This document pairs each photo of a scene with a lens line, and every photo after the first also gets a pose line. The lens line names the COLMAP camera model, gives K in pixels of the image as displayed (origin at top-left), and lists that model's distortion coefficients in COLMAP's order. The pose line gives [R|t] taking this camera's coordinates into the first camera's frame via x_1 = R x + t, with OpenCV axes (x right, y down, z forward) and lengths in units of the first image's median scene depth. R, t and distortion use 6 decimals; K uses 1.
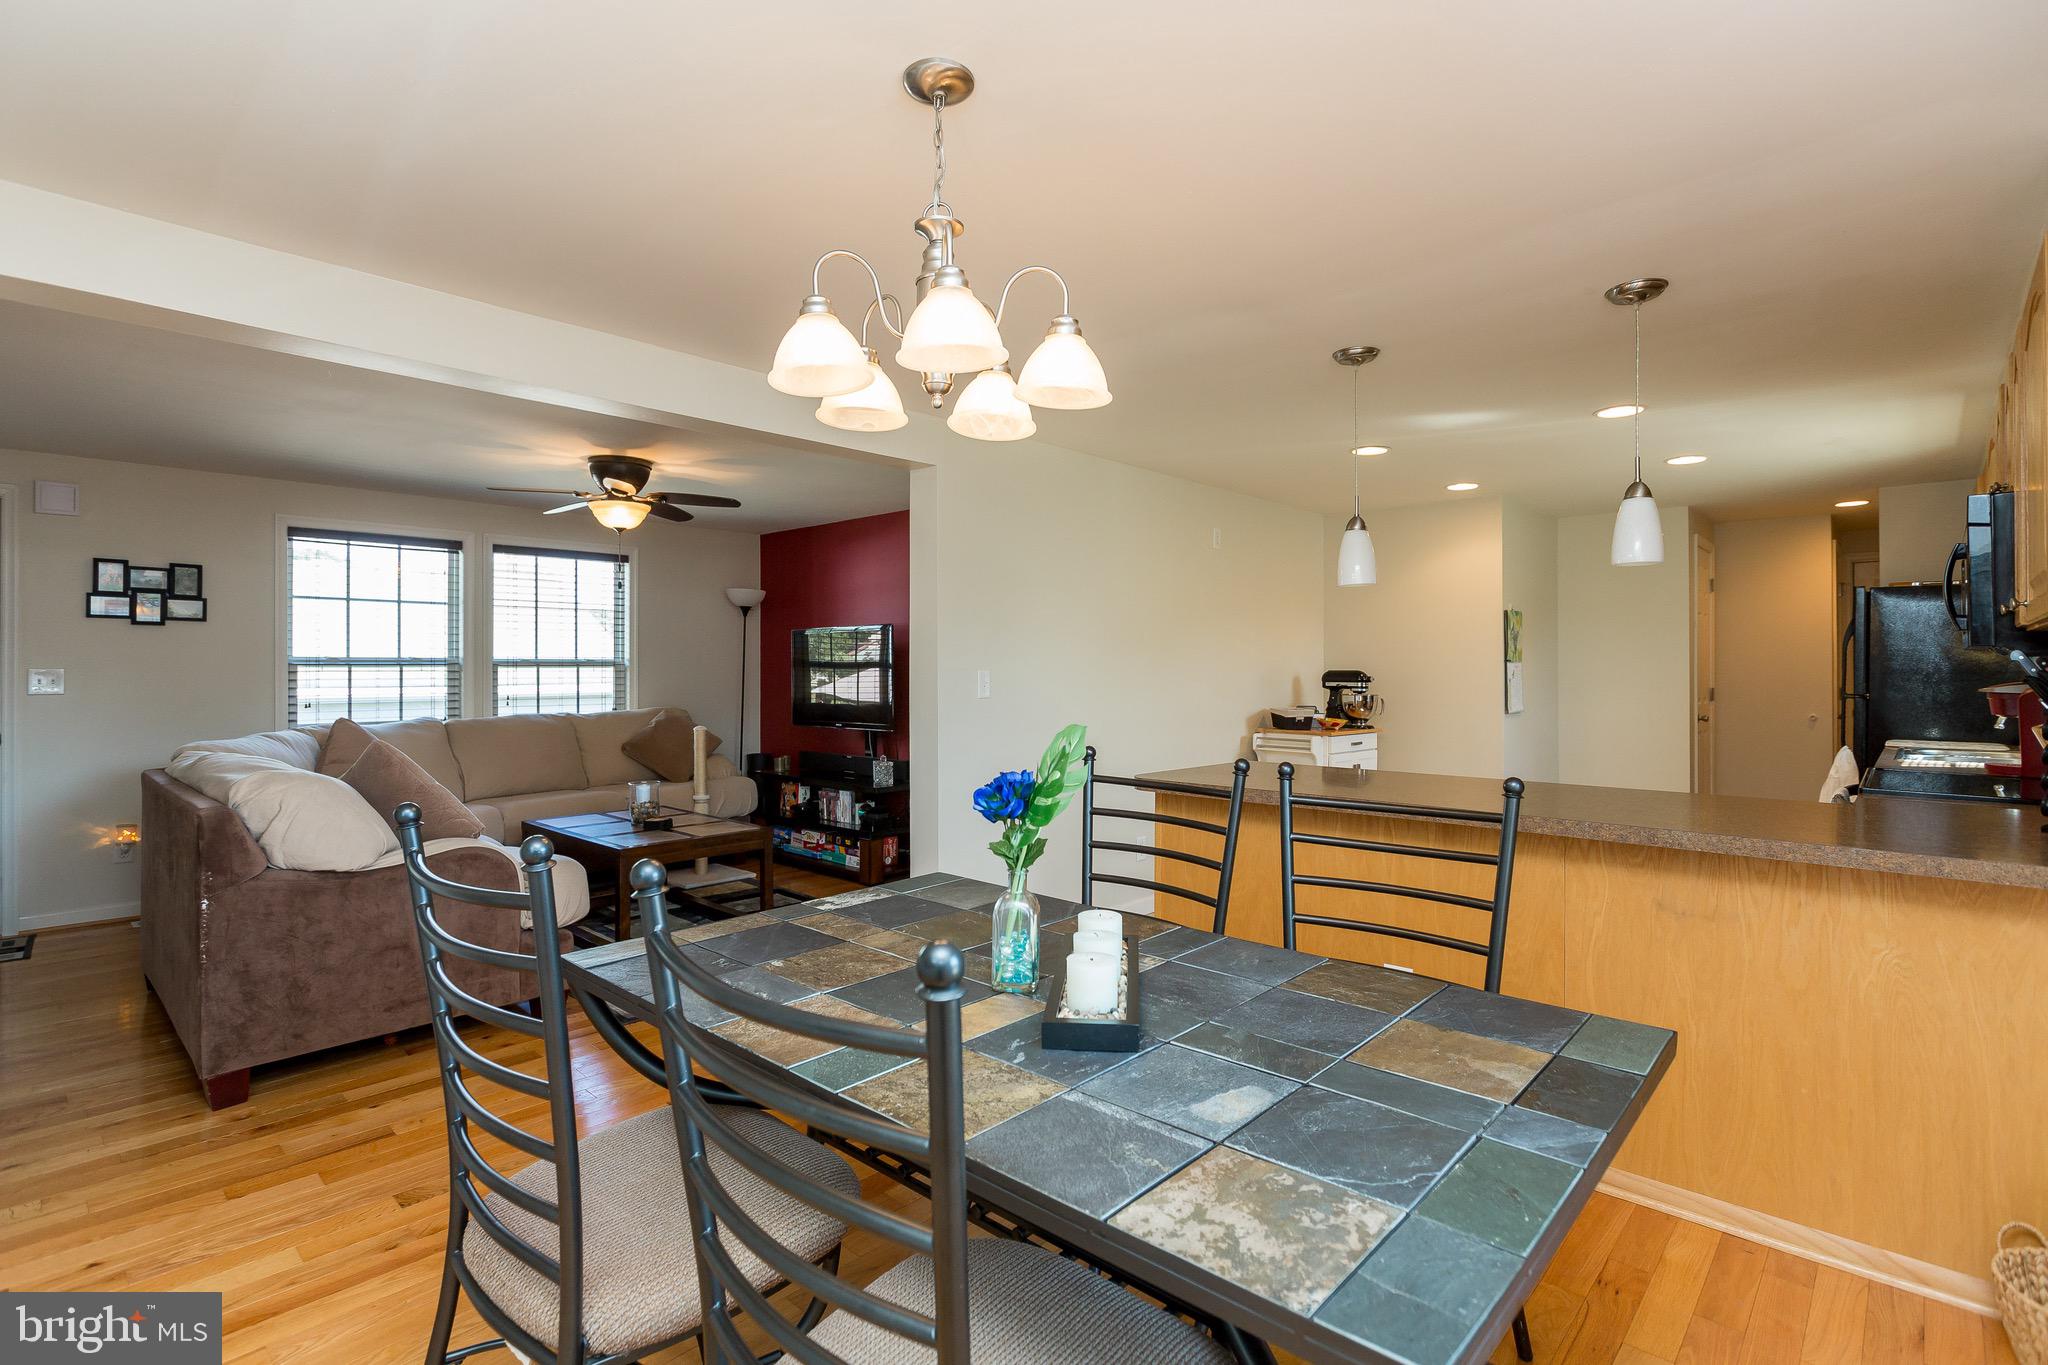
lens RADIAL K [[973.8, 0, 1027.4], [0, 973.8, 669.9], [0, 0, 1]] dist [0.001705, 0.000138]
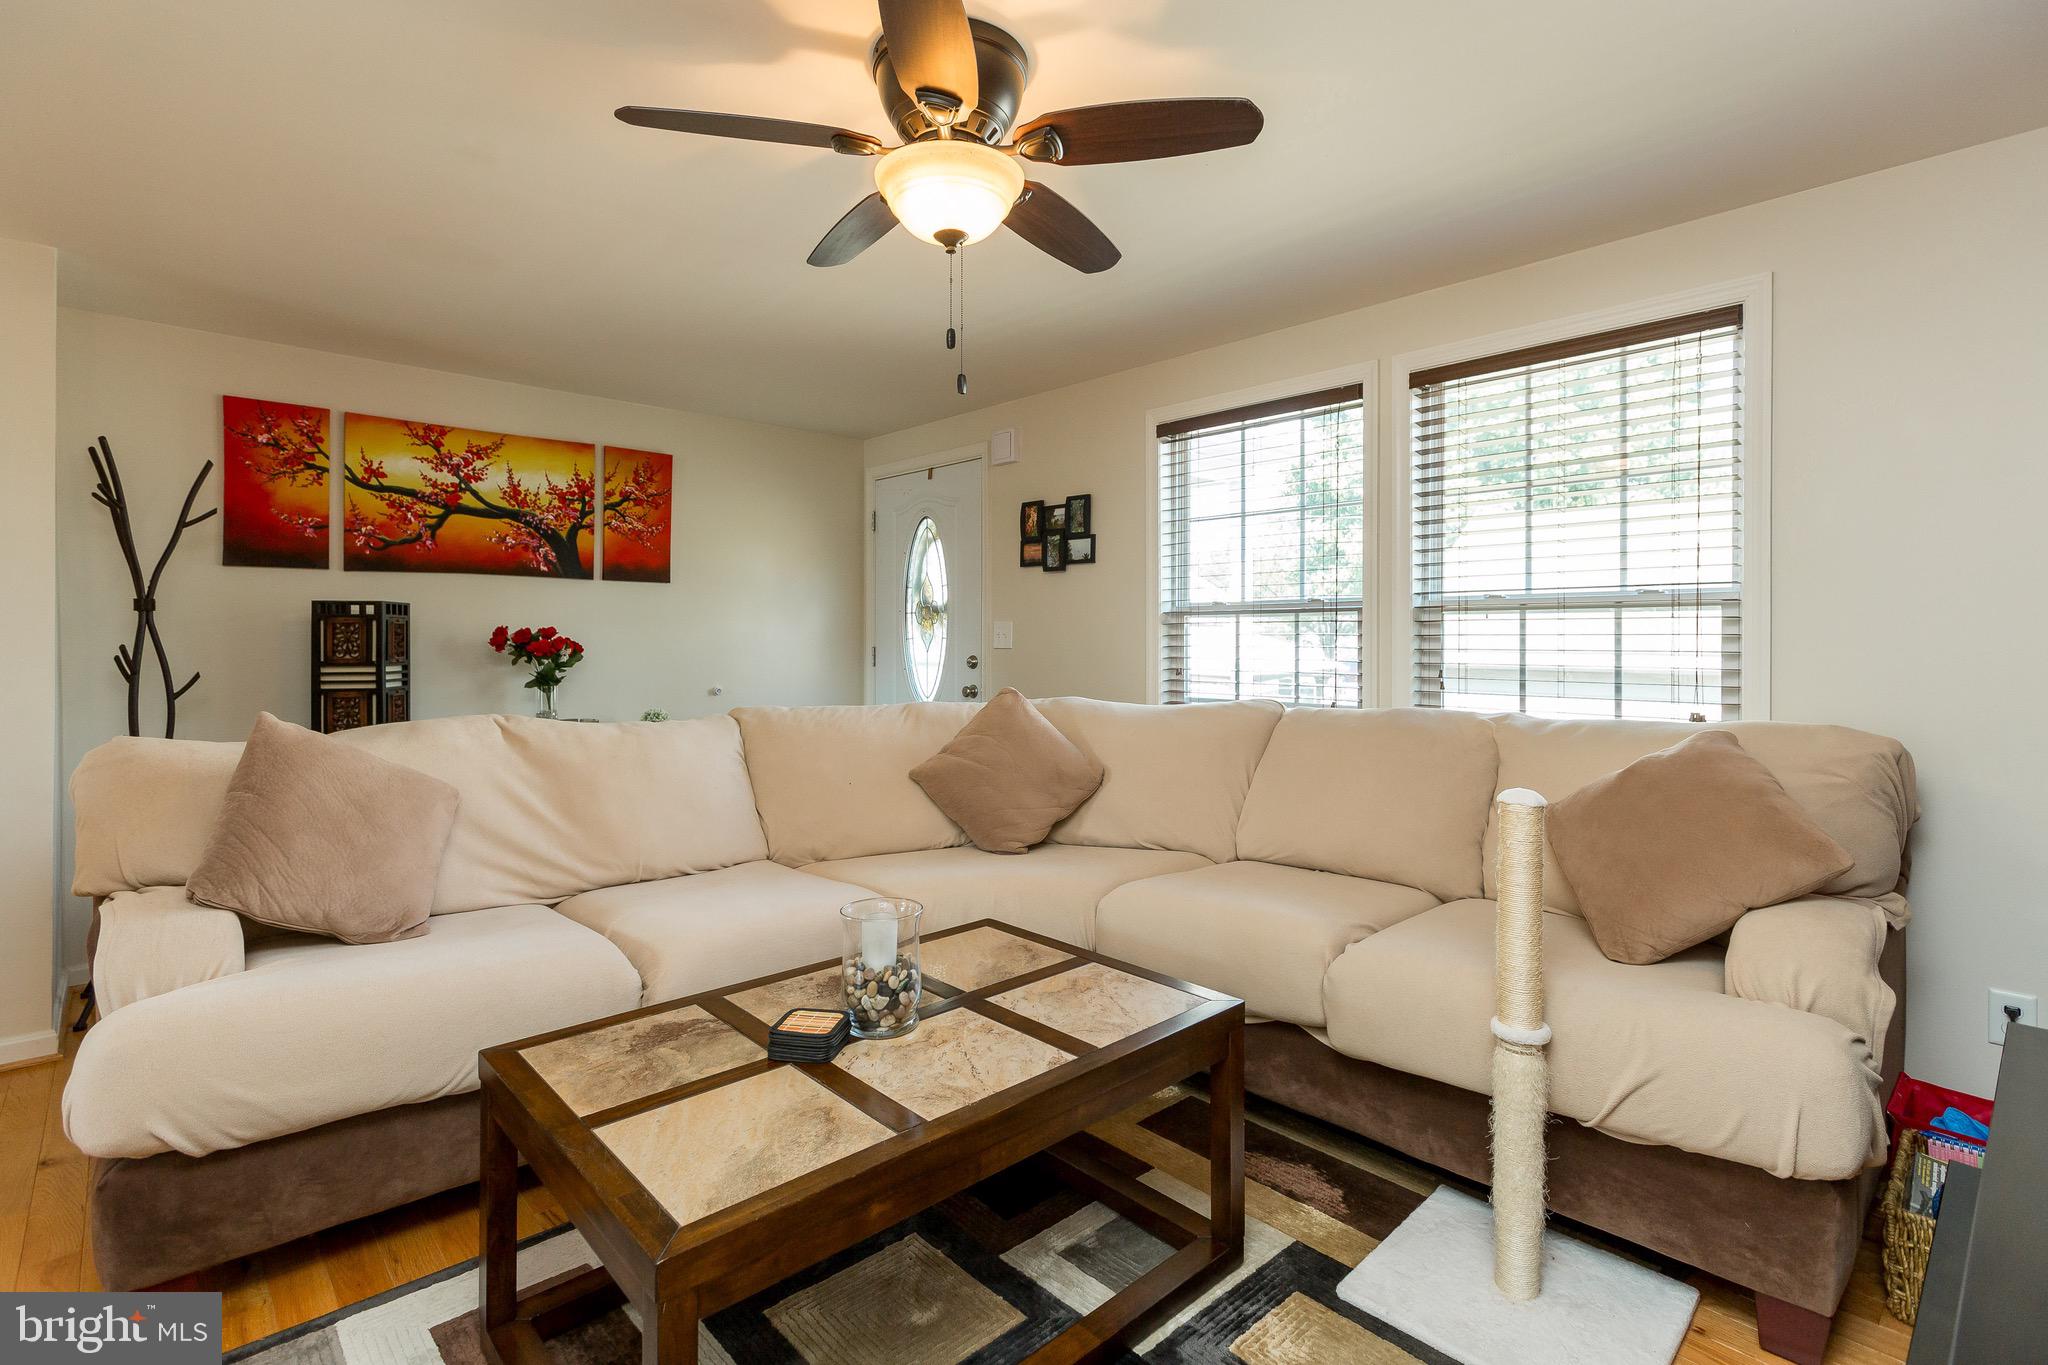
lens RADIAL K [[962.2, 0, 1007.6], [0, 962.2, 644.0], [0, 0, 1]] dist [-0.007884, 0.000939]
pose [[-0.081374, 0.008084, -0.996651, -0.032755], [0.001340, 0.999967, 0.008002, 0.009477], [0.996683, -0.000684, -0.081382, 0.840367]]
